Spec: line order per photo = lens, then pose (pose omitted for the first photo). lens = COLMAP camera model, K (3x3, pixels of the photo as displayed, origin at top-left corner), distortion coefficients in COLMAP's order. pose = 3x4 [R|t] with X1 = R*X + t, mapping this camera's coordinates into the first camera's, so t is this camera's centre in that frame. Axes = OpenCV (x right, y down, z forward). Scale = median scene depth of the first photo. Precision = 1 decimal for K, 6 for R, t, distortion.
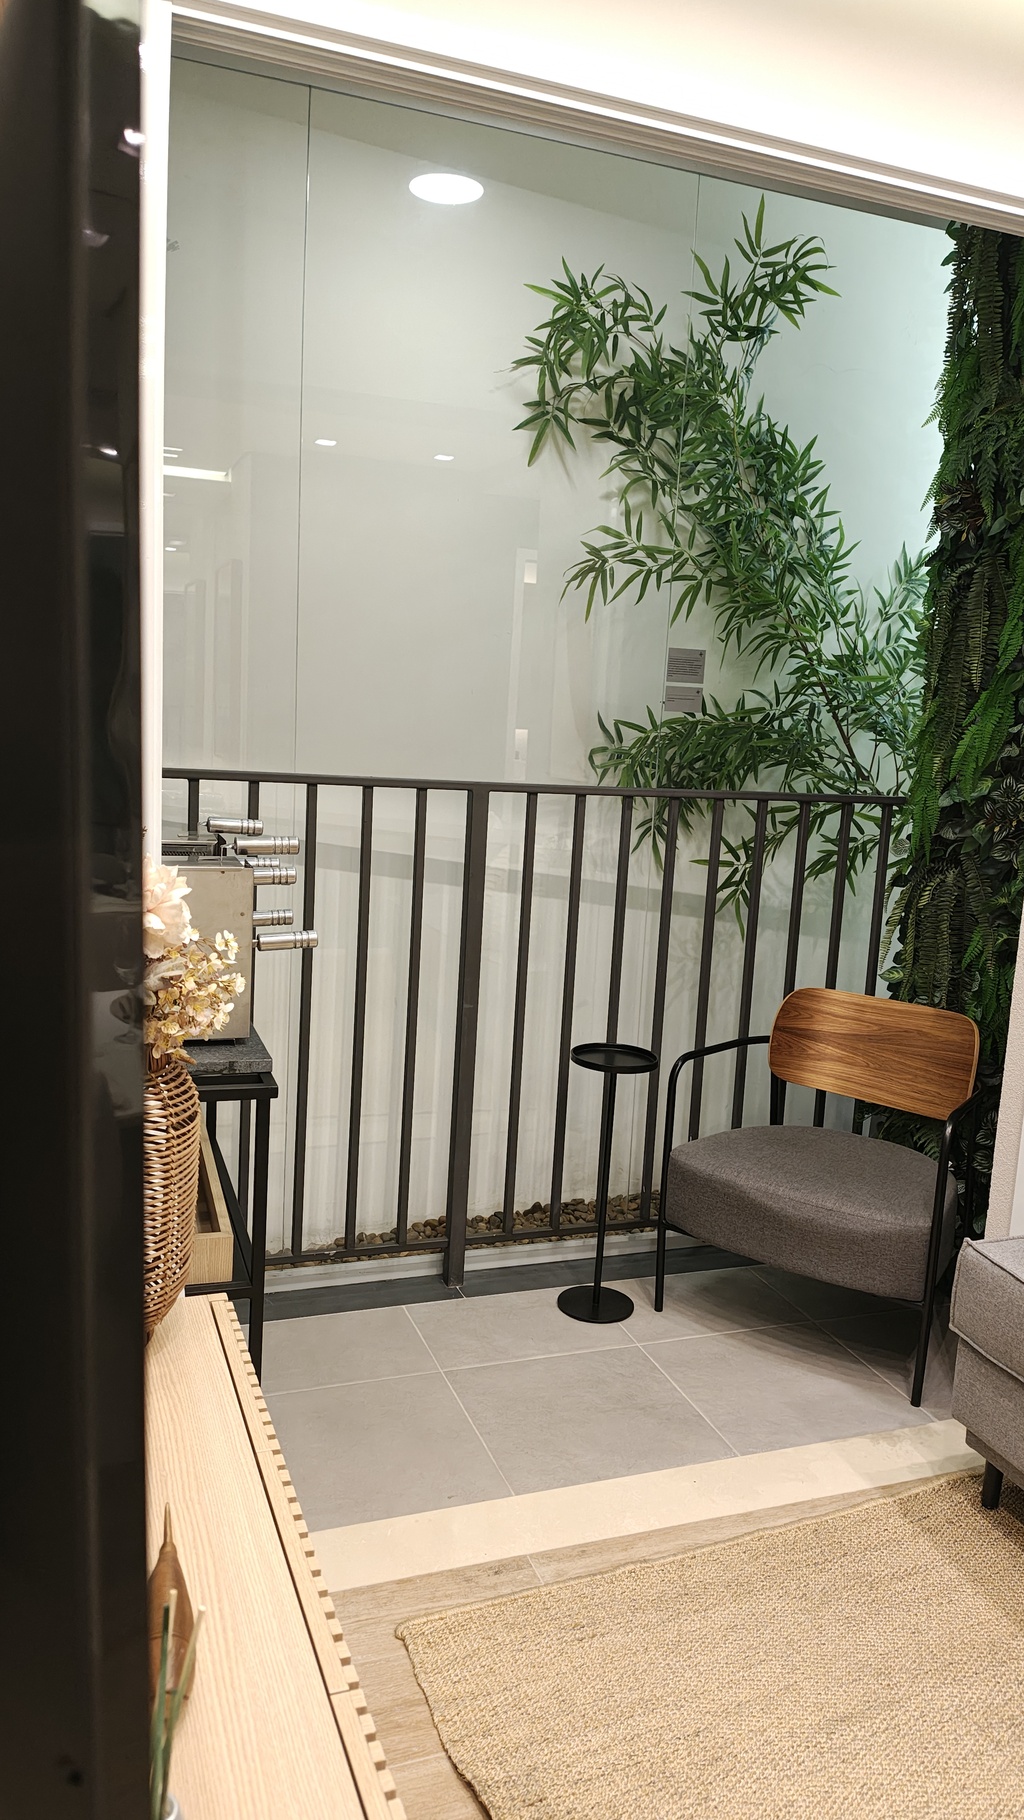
lens RADIAL K [[1251.3, 0, 496.8], [0, 1251.3, 925.0], [0, 0, 1]] dist [0.092522, -0.188642]
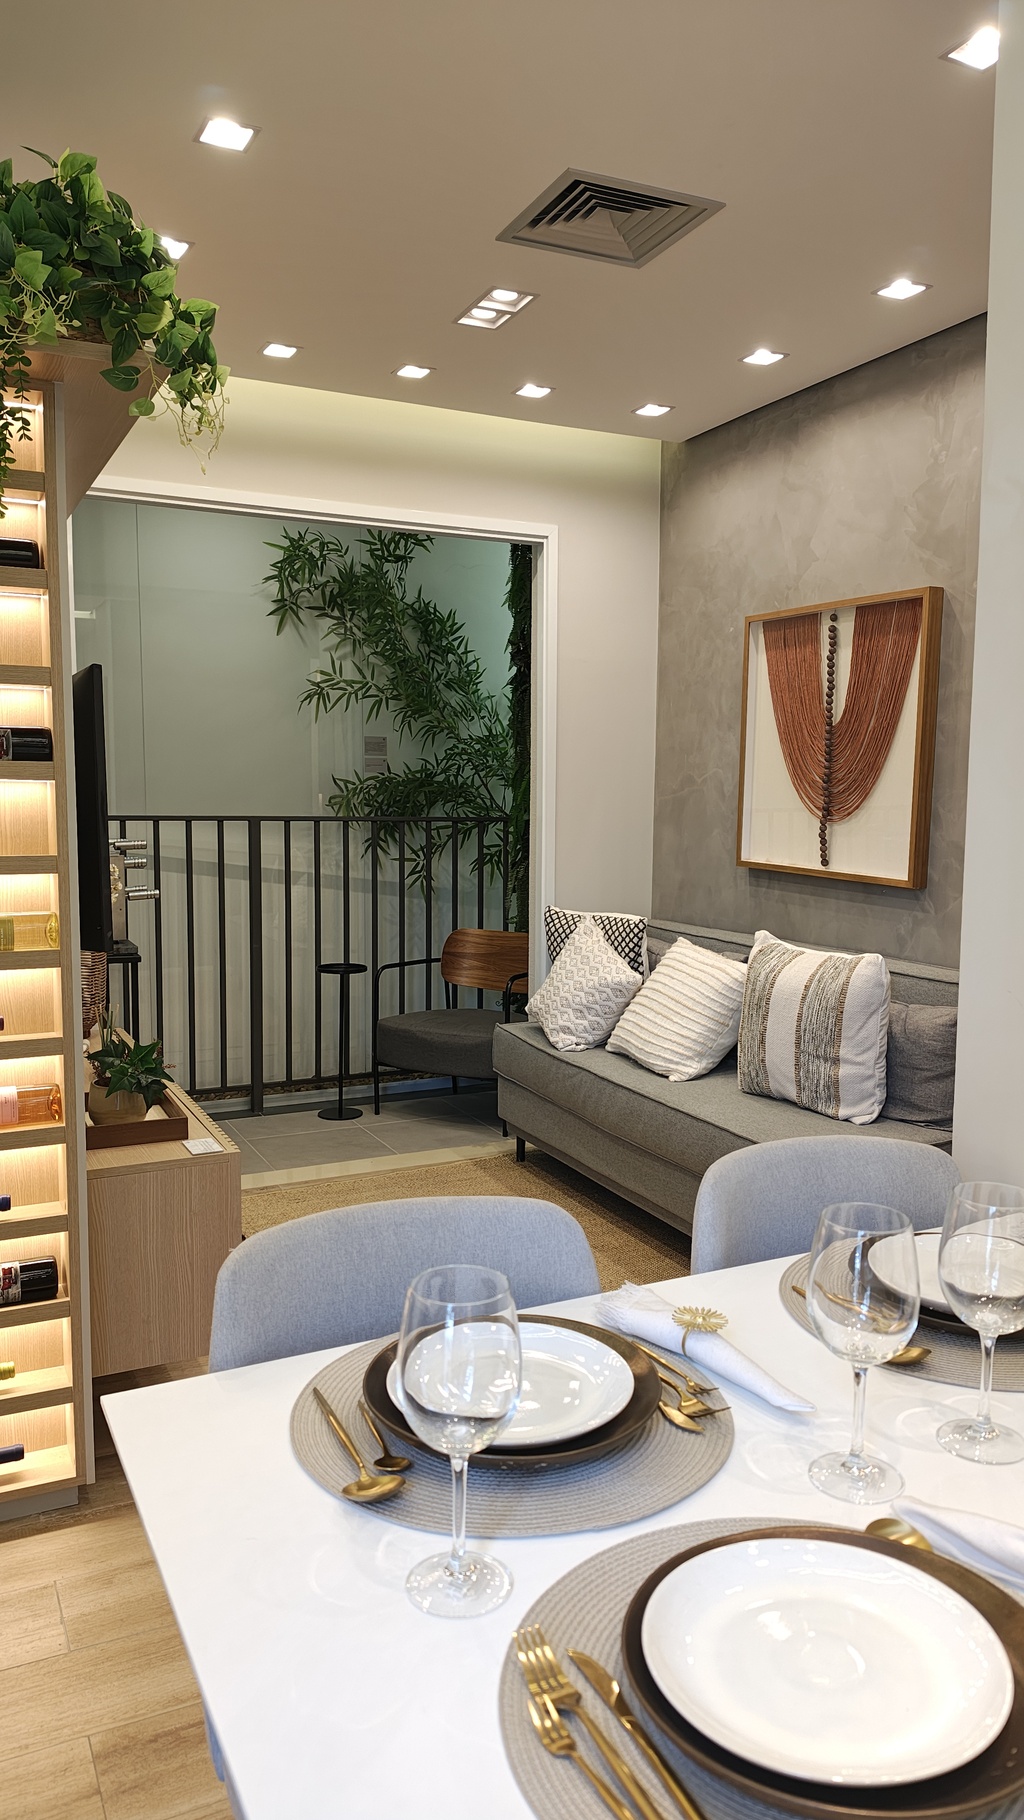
lens RADIAL K [[1255.8, 0, 509.1], [0, 1255.8, 927.2], [0, 0, 1]] dist [0.089033, -0.141701]
pose [[0.993103, -0.056199, 0.102900, 0.139089], [0.061532, 0.996882, -0.049401, 0.139710], [-0.099803, 0.055392, 0.993464, -0.726903]]
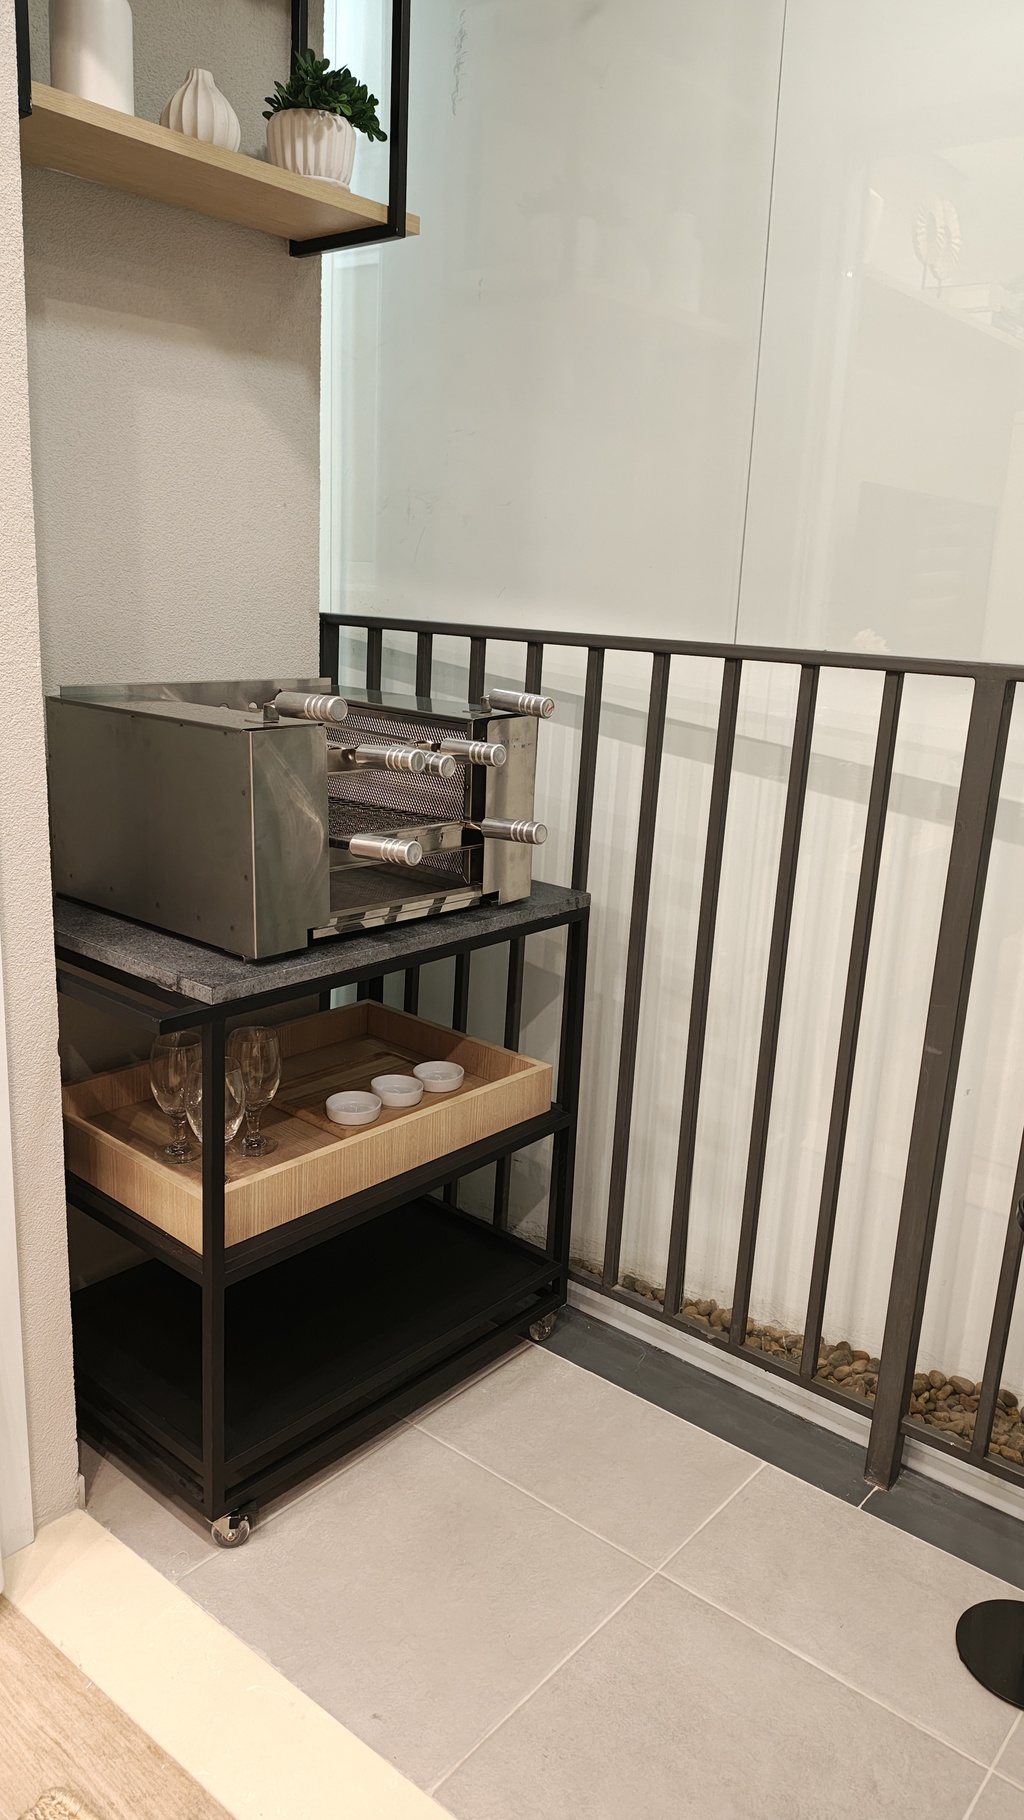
lens RADIAL K [[1263.3, 0, 512.0], [0, 1263.3, 910.0], [0, 0, 1]] dist [0.077684, -0.129811]
pose [[0.512298, 0.186881, -0.838228, 0.346876], [-0.162527, 0.979496, 0.119046, -0.036725], [0.843288, 0.075248, 0.532168, 0.487612]]
